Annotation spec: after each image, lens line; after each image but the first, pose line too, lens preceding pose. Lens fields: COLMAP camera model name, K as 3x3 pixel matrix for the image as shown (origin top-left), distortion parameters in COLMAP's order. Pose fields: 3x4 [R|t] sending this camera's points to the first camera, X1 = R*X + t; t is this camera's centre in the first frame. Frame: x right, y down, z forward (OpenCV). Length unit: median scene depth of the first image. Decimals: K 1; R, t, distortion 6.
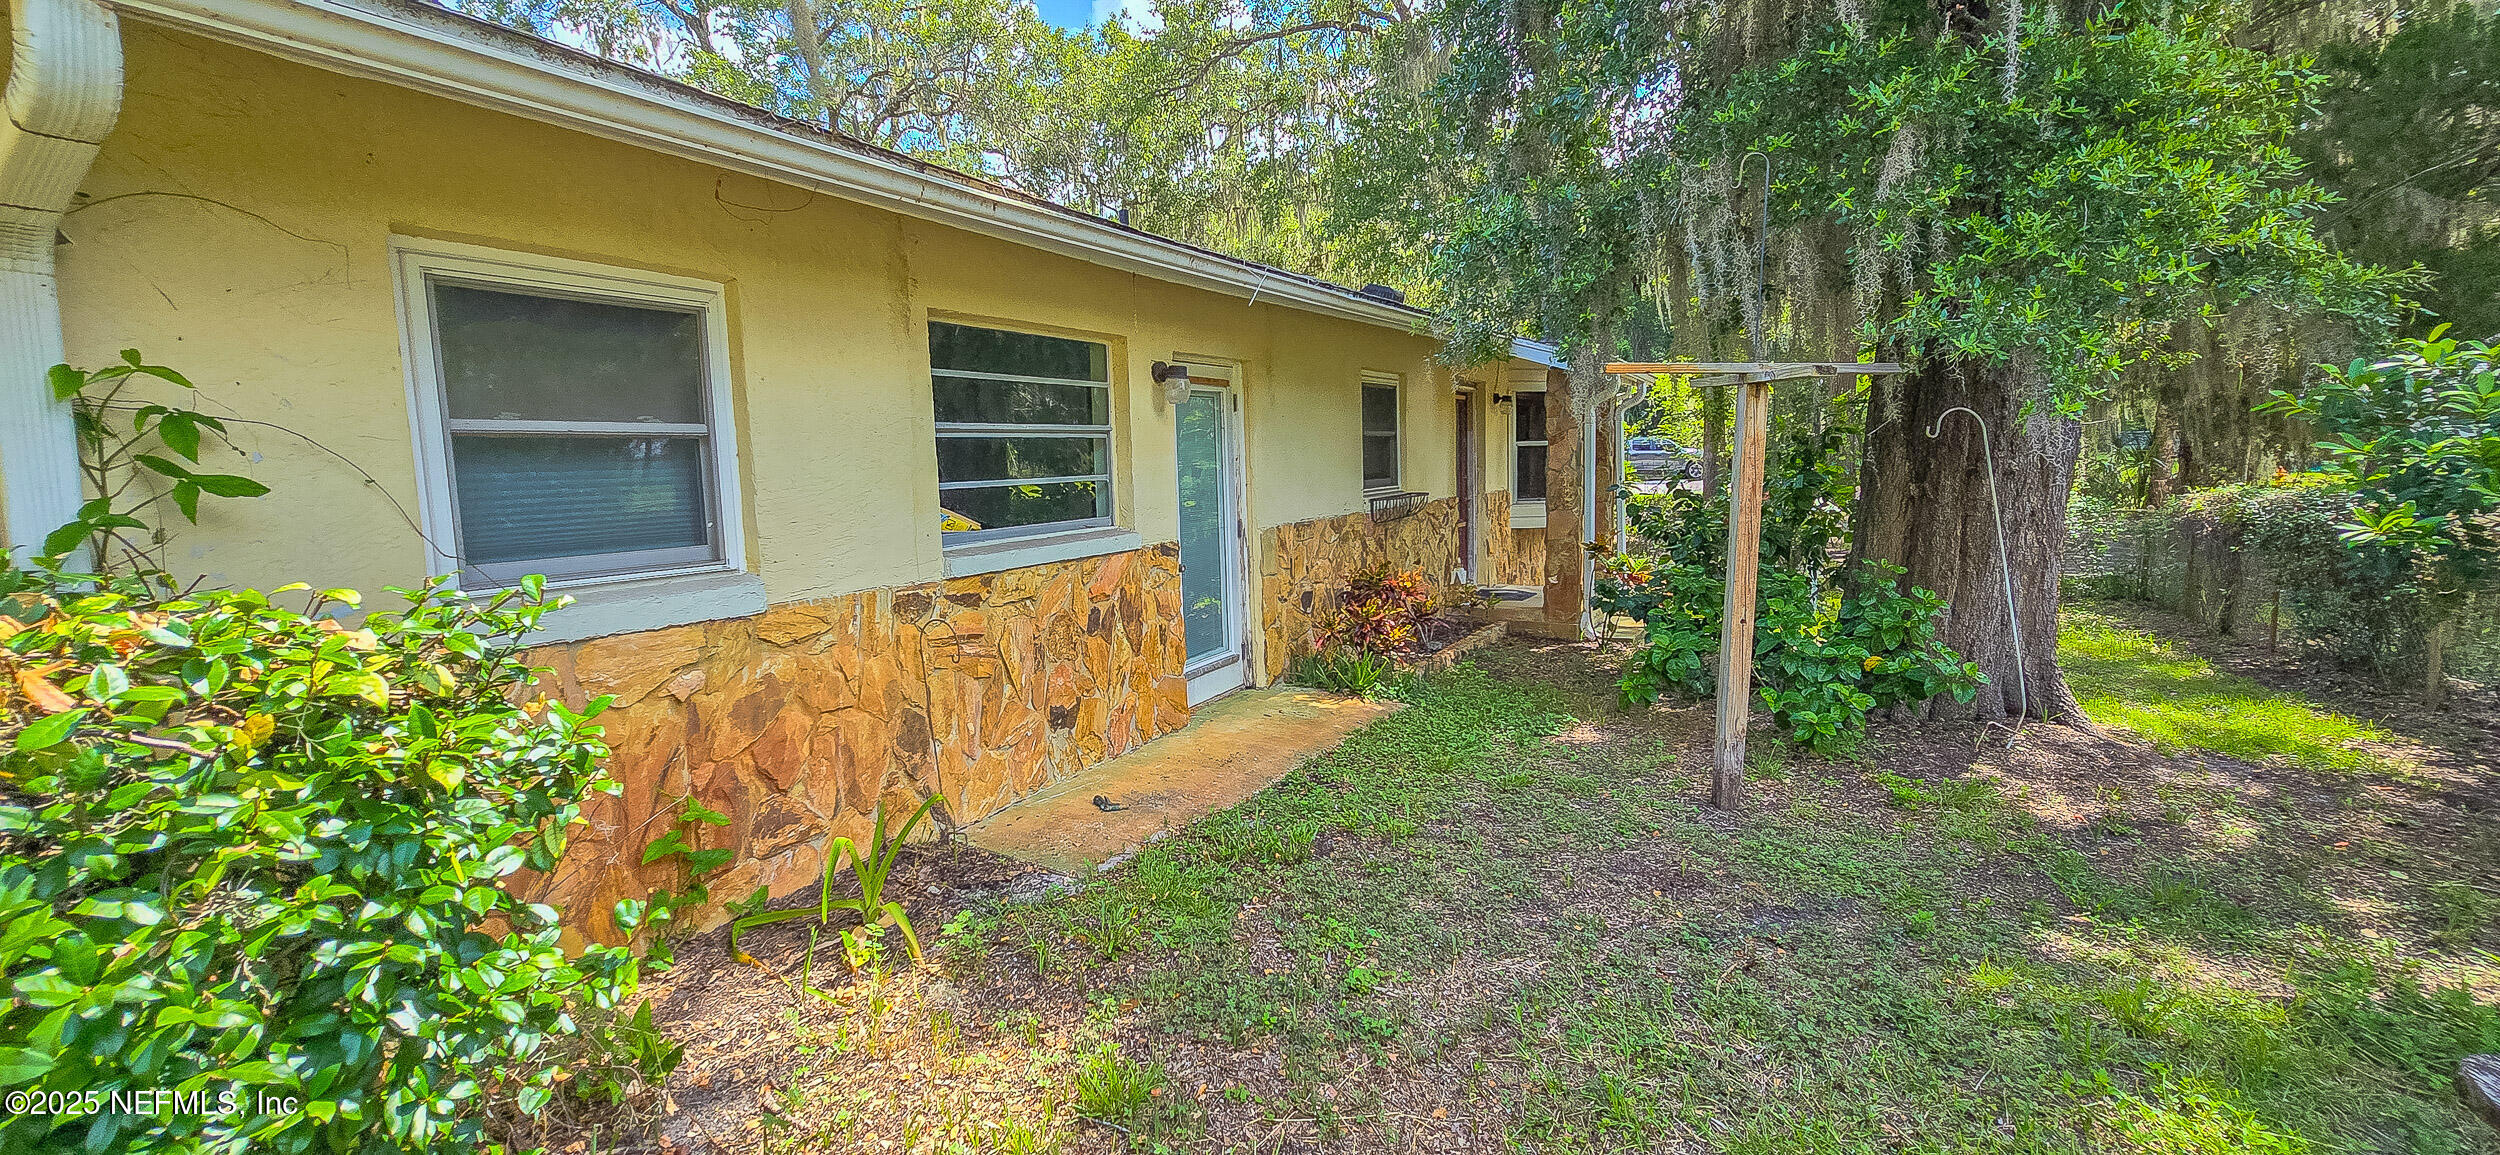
lens RADIAL K [[1022.2, 0, 1252.8], [0, 1022.2, 576.6], [0, 0, 1]] dist [0.001452, 0.000101]
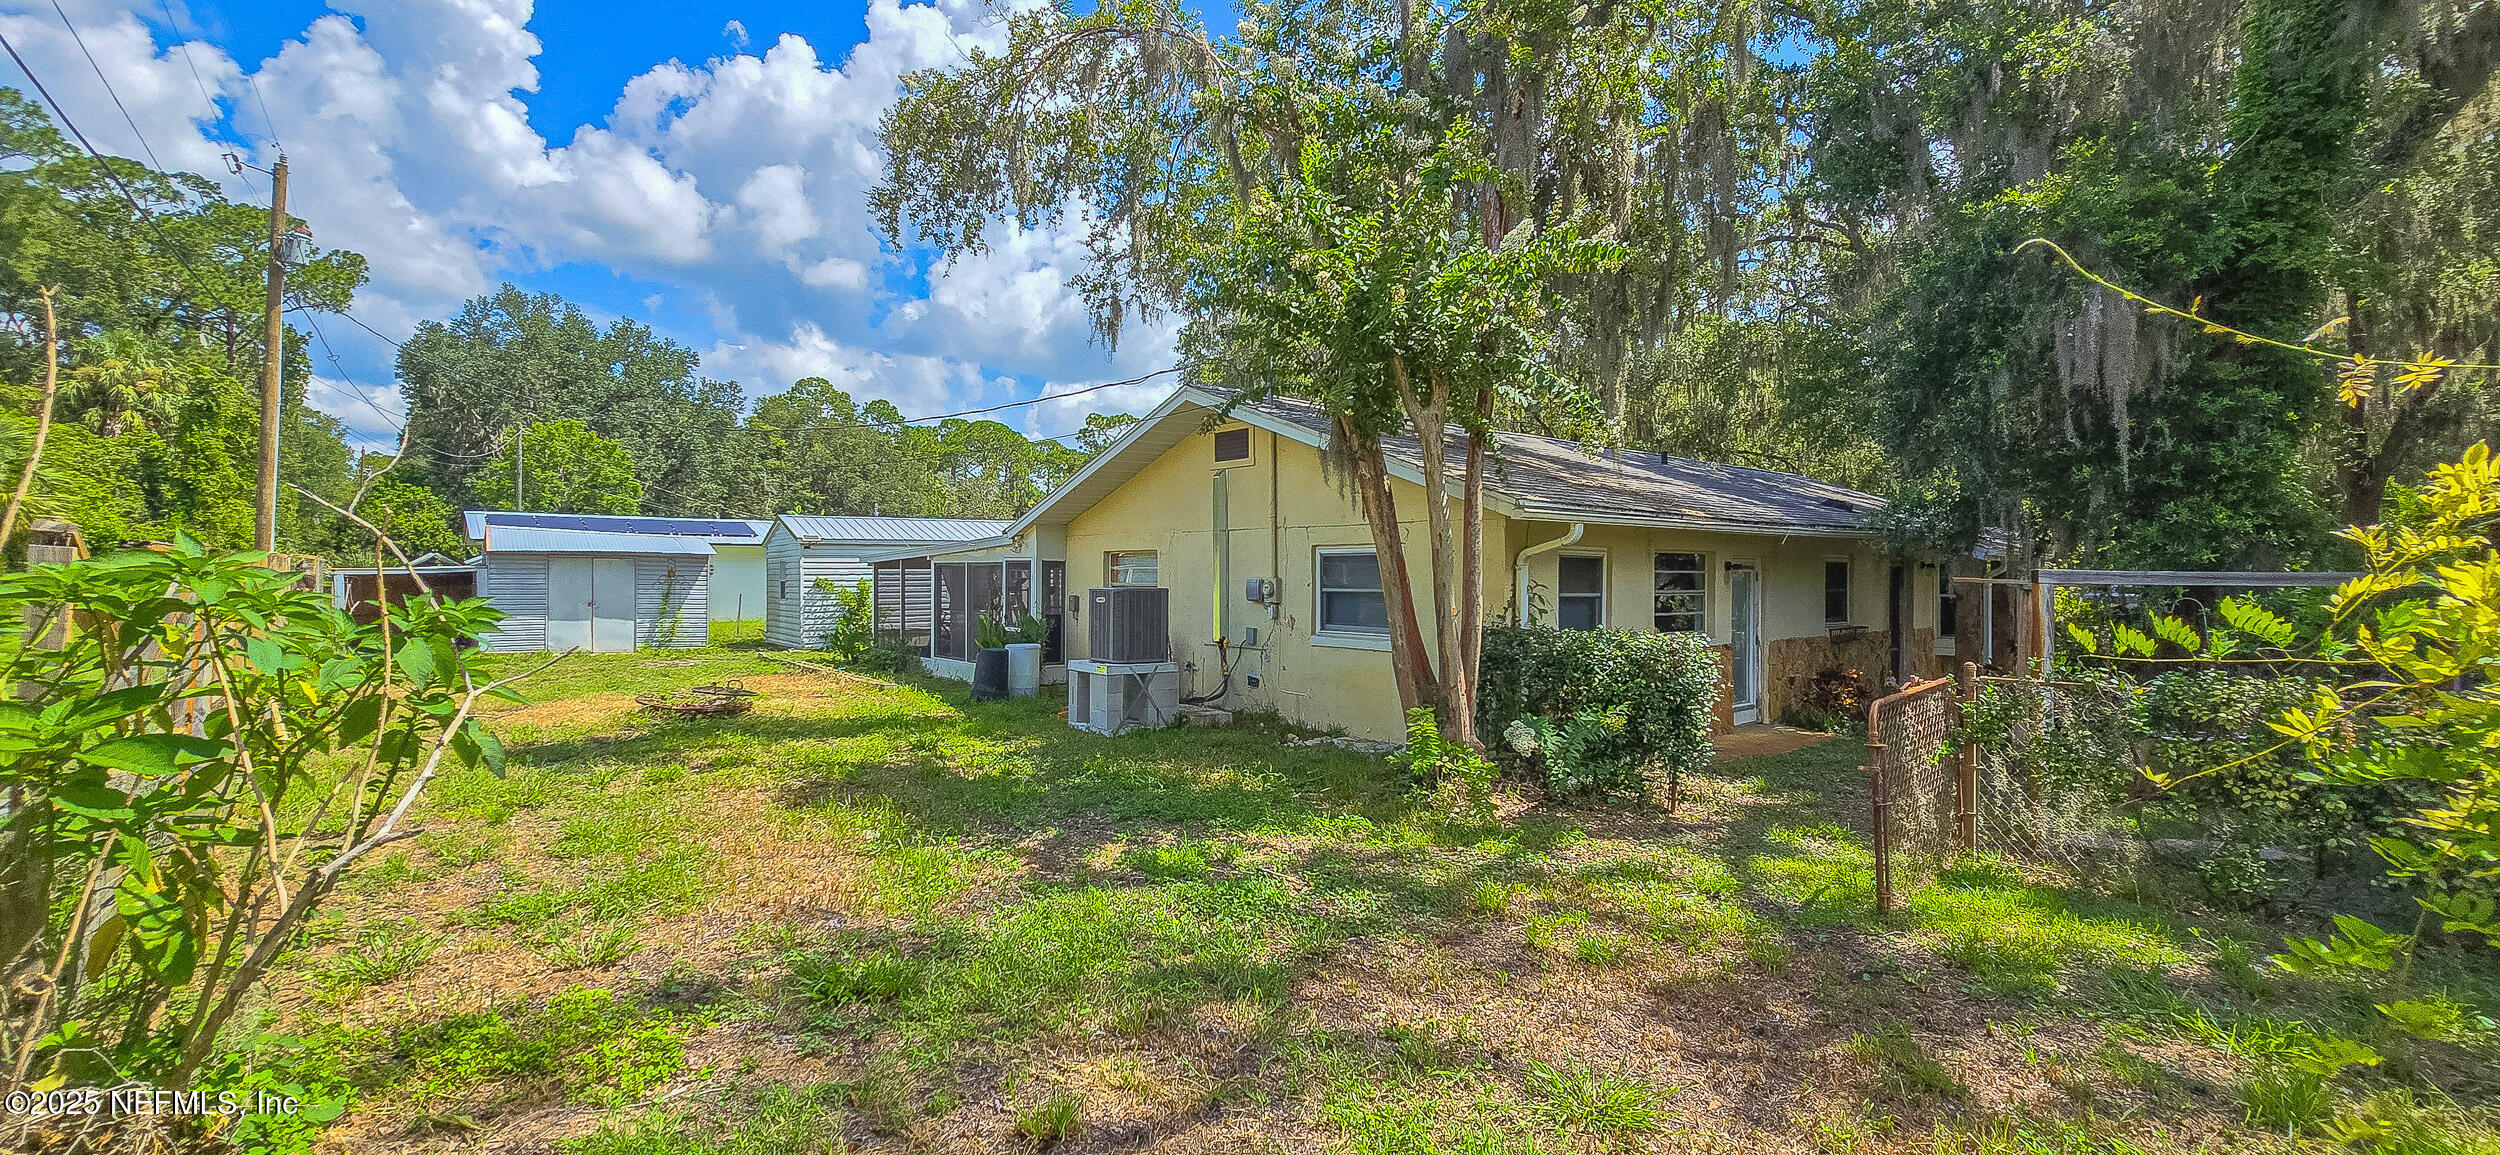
lens RADIAL K [[1022.2, 0, 1243.7], [0, 1022.2, 573.2], [0, 0, 1]] dist [0.001452, 0.000101]
pose [[0.928454, 0.031475, -0.370112, -0.186980], [-0.074333, 0.991992, -0.102108, 0.090428], [0.363934, 0.122315, 0.923359, -1.082086]]
